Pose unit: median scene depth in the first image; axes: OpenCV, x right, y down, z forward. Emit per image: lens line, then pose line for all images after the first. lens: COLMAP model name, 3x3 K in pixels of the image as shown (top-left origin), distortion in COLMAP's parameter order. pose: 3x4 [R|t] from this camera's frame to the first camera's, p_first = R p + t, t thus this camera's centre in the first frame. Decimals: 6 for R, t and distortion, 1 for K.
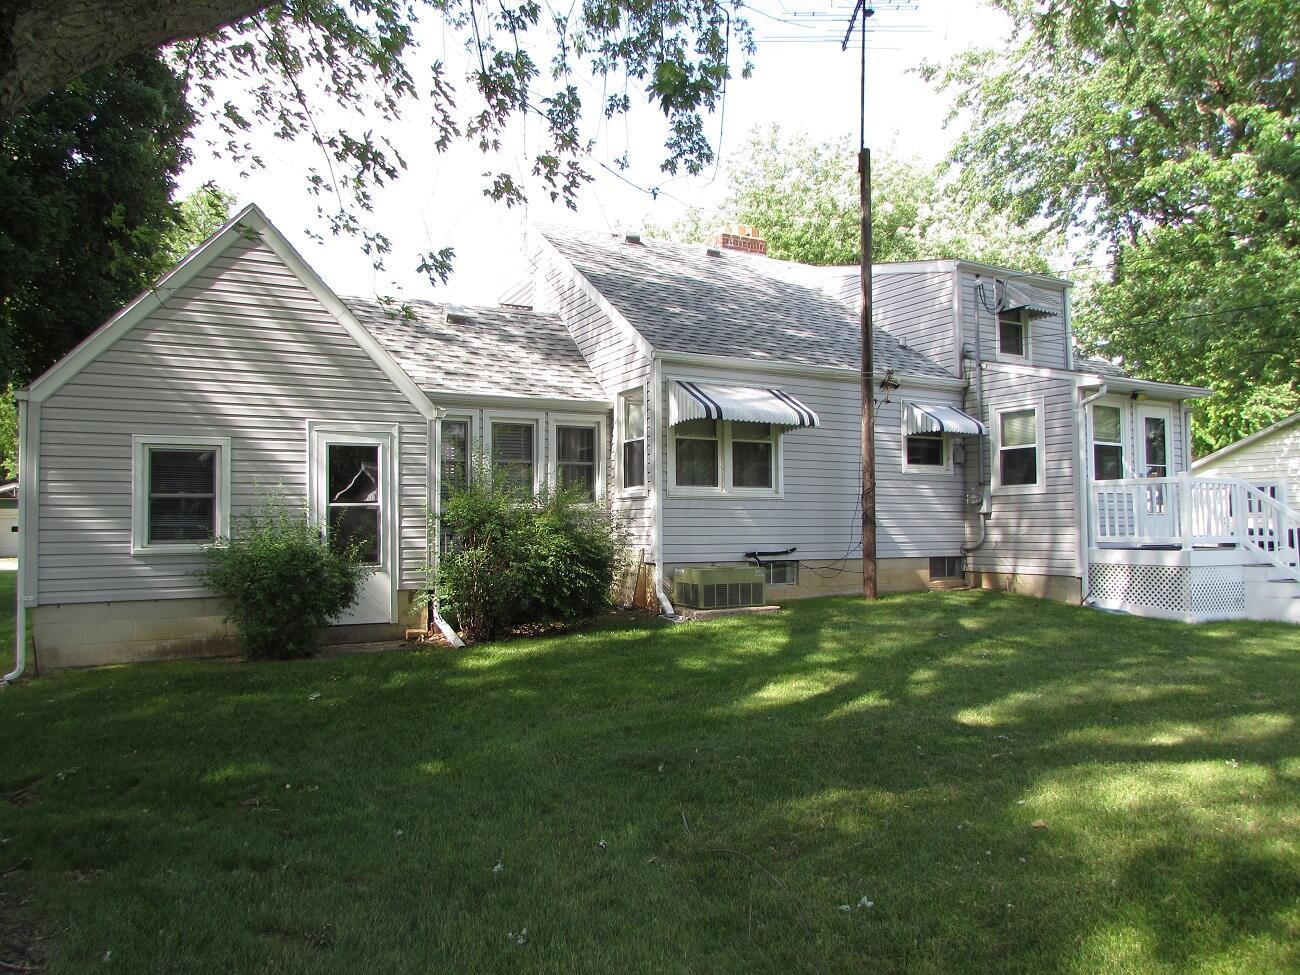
lens RADIAL K [[911.1, 0, 650.0], [0, 911.1, 487.5], [0, 0, 1]] dist [-0.004256, -0.001332]
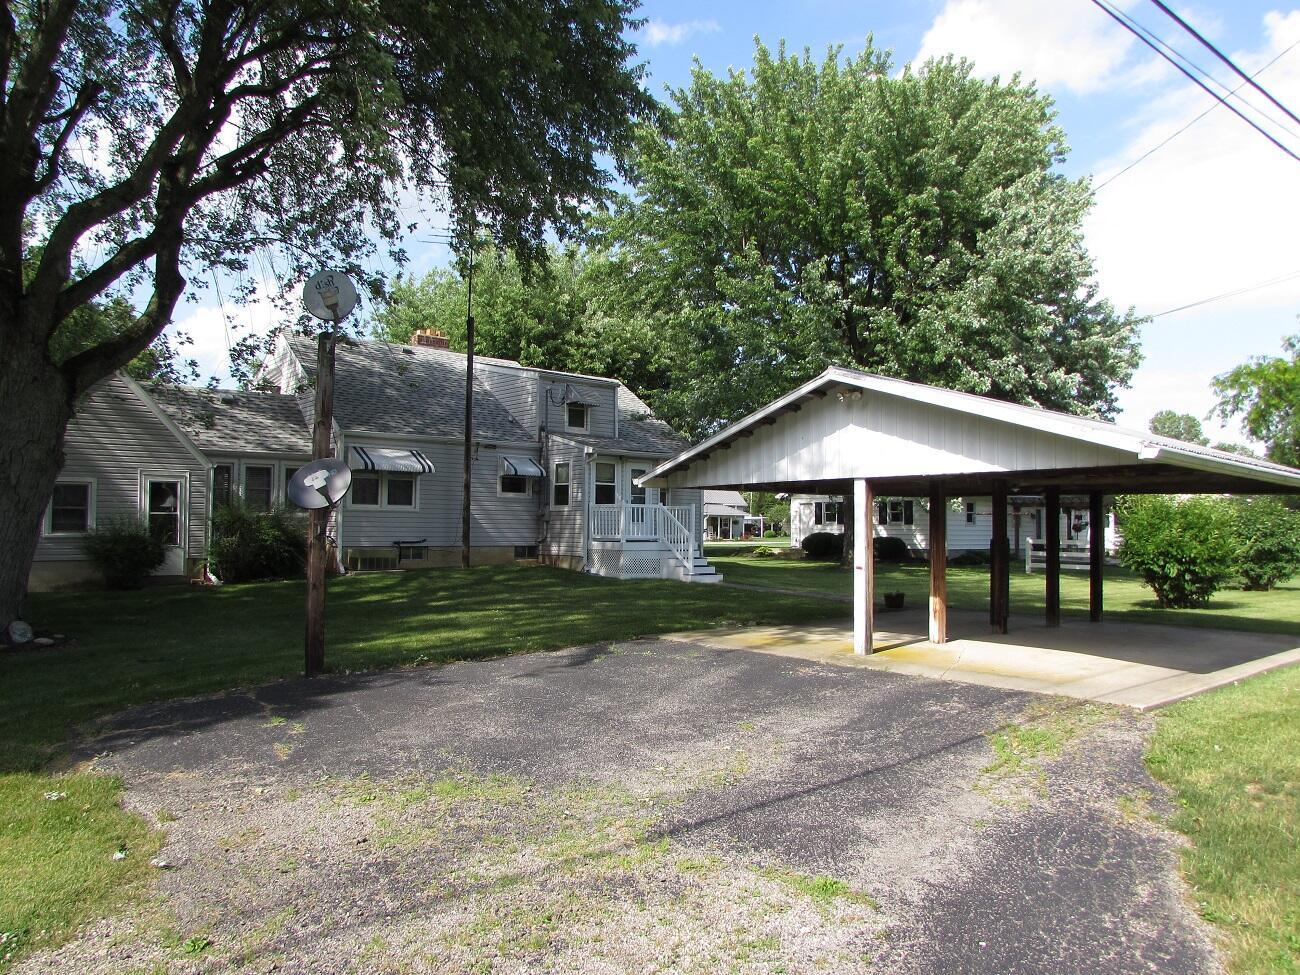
lens RADIAL K [[952.4, 0, 646.5], [0, 952.4, 463.7], [0, 0, 1]] dist [-0.002951, -0.000454]
pose [[0.980700, 0.023543, 0.194098, 0.231297], [-0.018338, 0.999424, -0.028572, -0.038363], [-0.194659, 0.024461, 0.980566, -0.963908]]
